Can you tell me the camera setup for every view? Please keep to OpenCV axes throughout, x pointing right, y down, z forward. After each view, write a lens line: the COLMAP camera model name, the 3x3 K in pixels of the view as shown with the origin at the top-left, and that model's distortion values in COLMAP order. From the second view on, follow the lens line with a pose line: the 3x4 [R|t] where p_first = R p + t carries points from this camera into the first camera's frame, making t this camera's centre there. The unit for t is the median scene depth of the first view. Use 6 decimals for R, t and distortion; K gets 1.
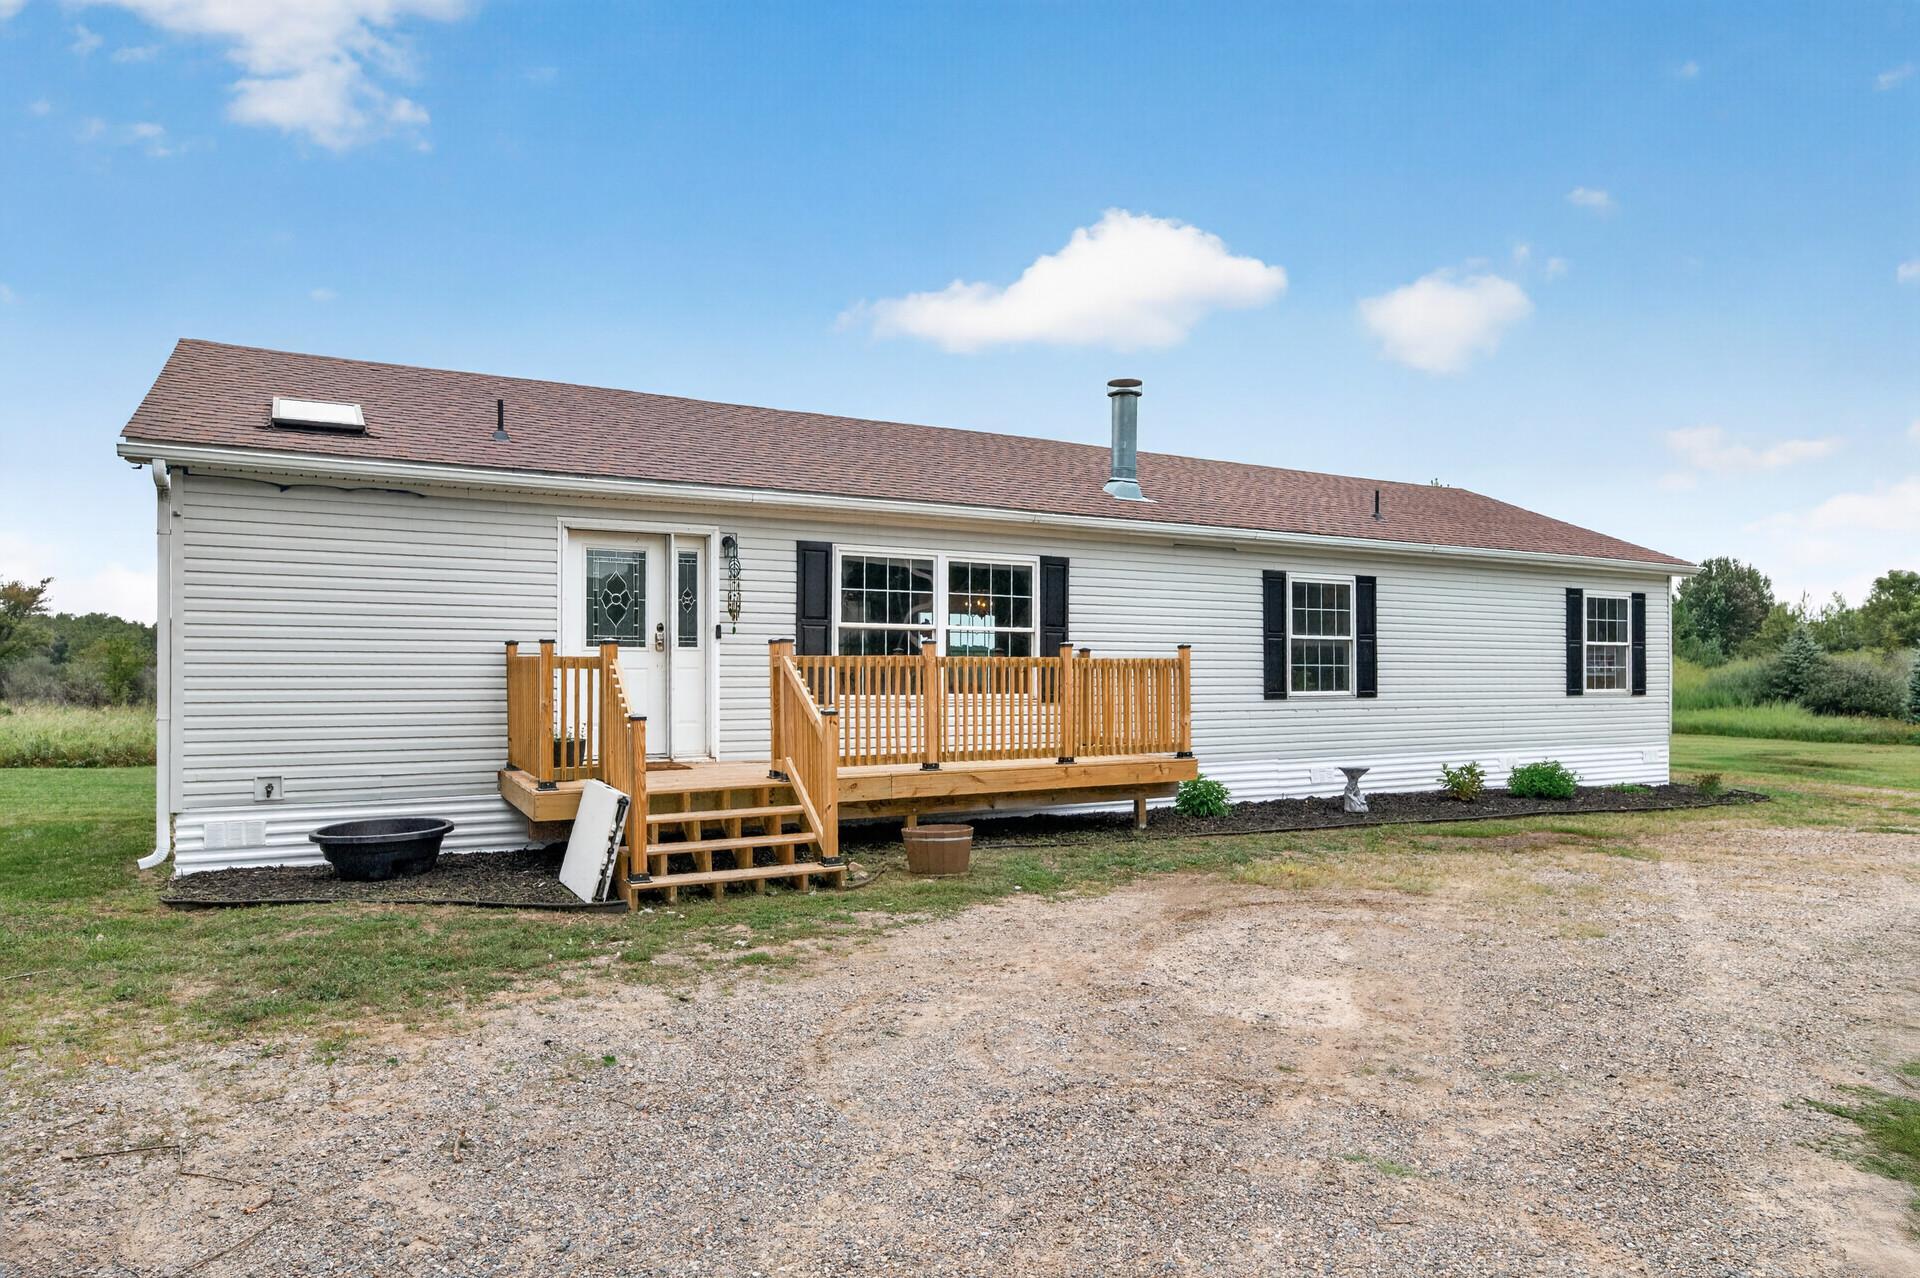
lens RADIAL K [[1030.2, 0, 960.0], [0, 1030.2, 639.0], [0, 0, 1]] dist [-0.001380, 0.001875]
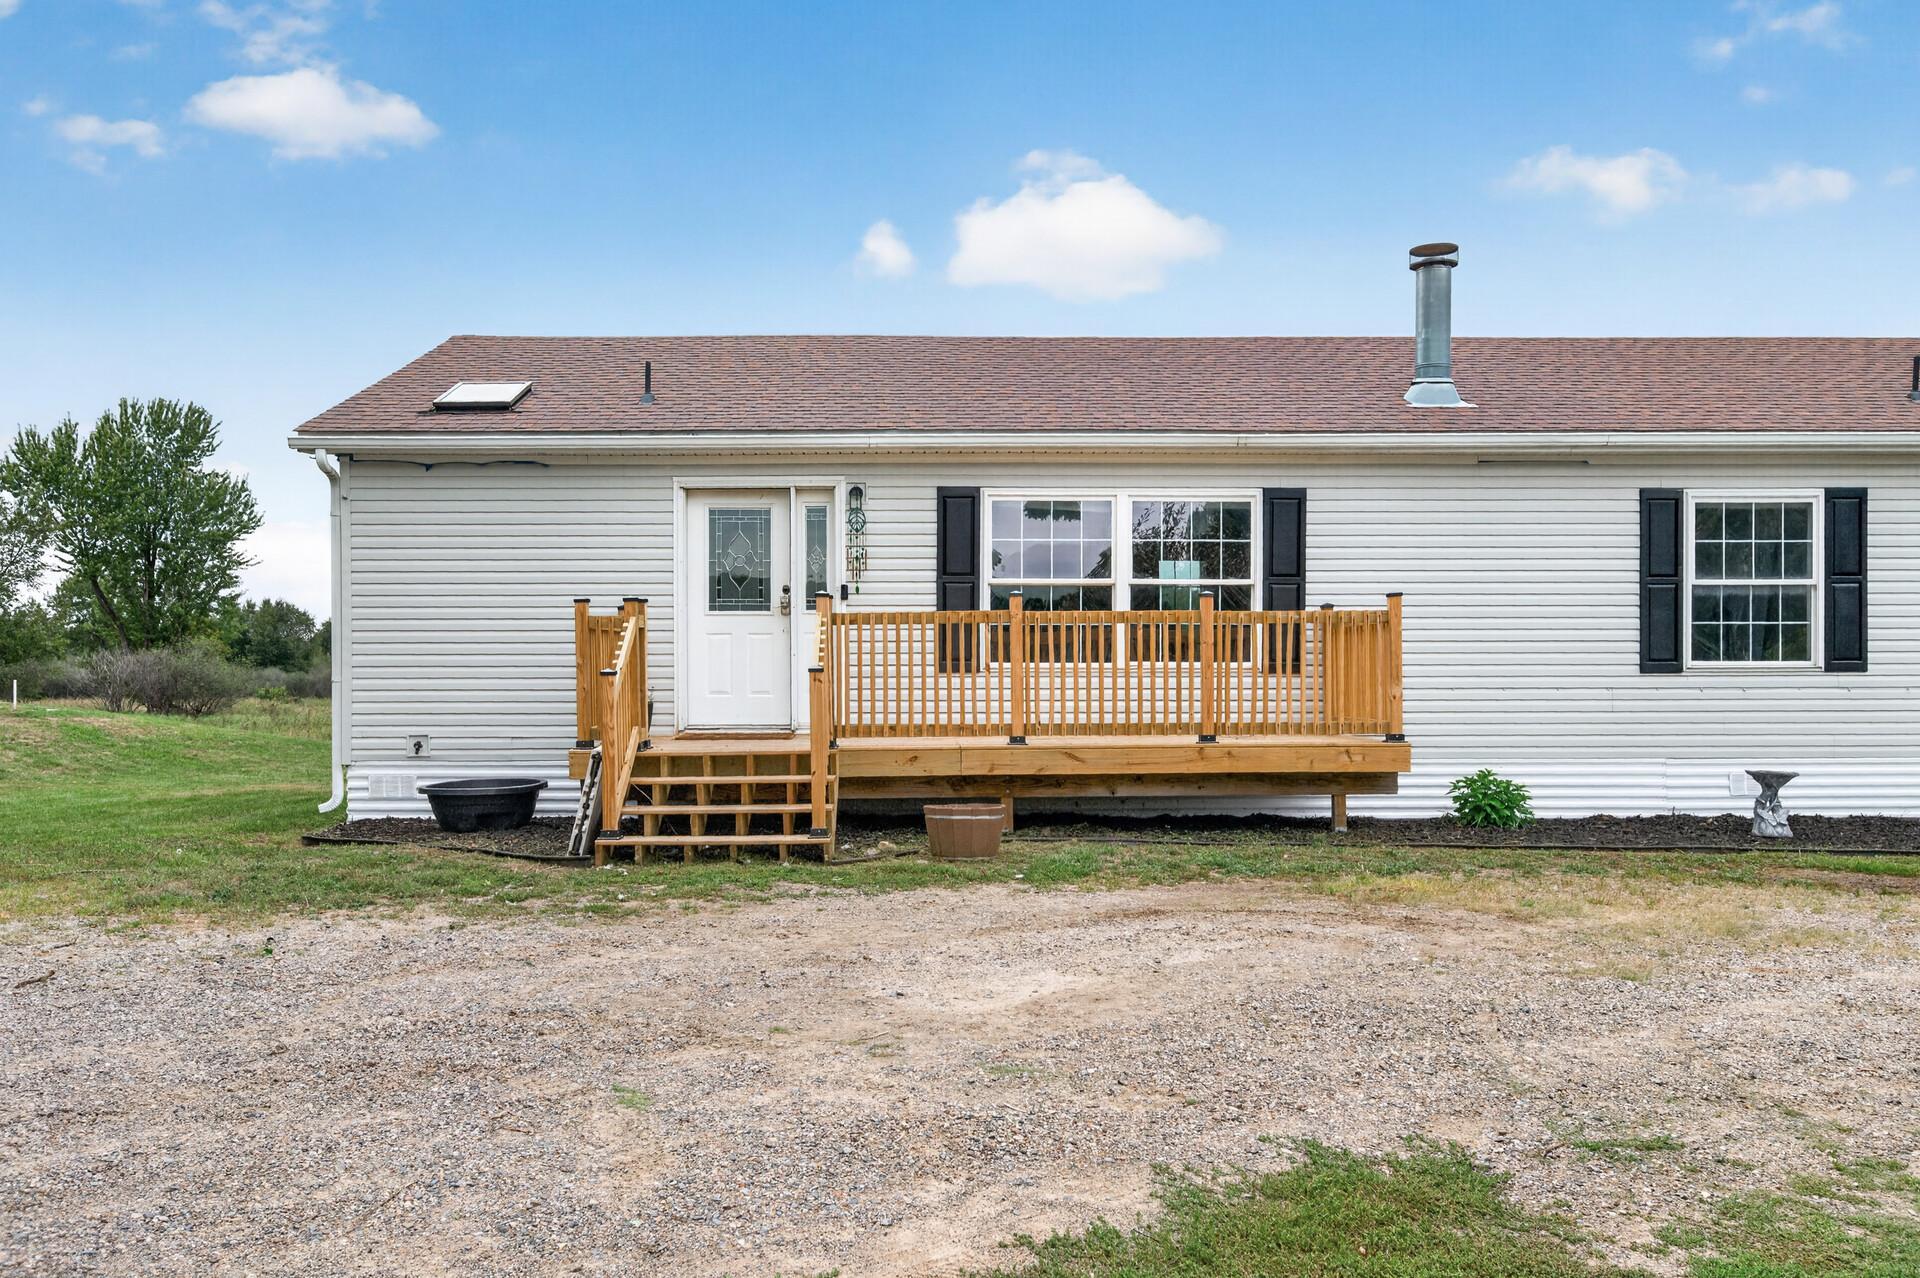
lens RADIAL K [[1270.4, 0, 960.0], [0, 1270.4, 639.0], [0, 0, 1]] dist [0.001480, 0.001313]
pose [[0.906560, -0.014116, -0.421840, 0.333975], [0.019625, 0.999769, 0.008722, 0.026540], [0.421619, -0.016185, 0.906628, 0.026526]]
